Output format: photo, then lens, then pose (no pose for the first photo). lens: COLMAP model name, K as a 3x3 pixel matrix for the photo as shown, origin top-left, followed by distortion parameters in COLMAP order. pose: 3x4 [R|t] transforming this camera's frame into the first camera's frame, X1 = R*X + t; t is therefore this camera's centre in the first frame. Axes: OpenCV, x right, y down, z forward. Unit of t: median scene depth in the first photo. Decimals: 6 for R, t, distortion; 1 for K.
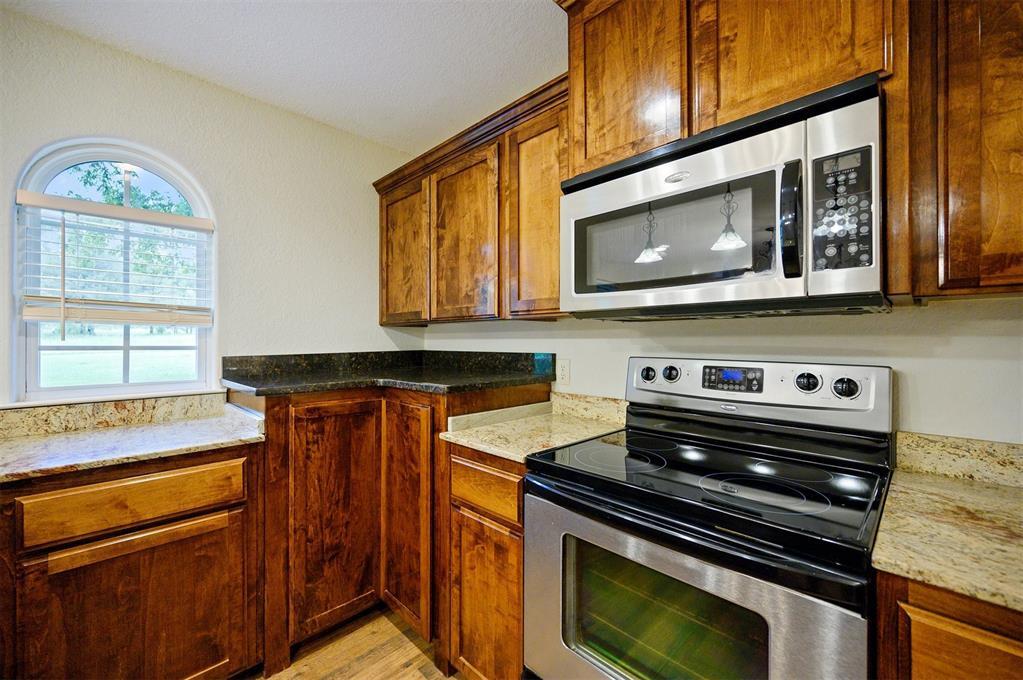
lens RADIAL K [[412.6, 0, 512.6], [0, 412.6, 338.8], [0, 0, 1]] dist [-0.002892, -0.000135]
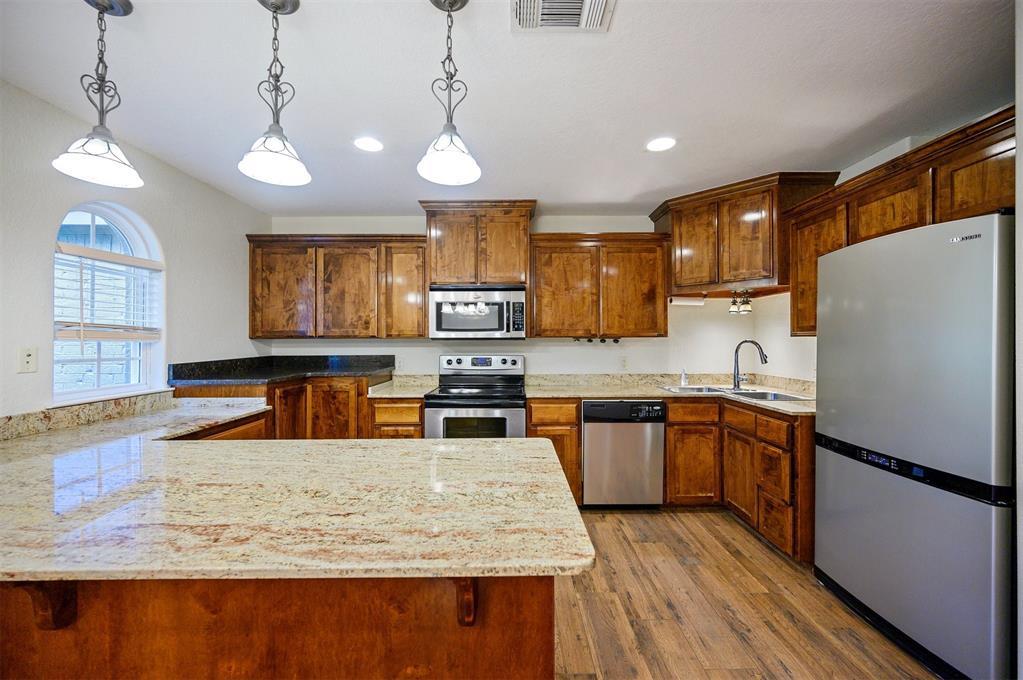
lens RADIAL K [[412.6, 0, 512.3], [0, 412.6, 338.8], [0, 0, 1]] dist [-0.002892, -0.000135]
pose [[0.705876, -0.000097, 0.708335, -1.011676], [-0.000112, 1.000000, 0.000248, -0.047051], [-0.708335, -0.000254, 0.705876, -0.870332]]
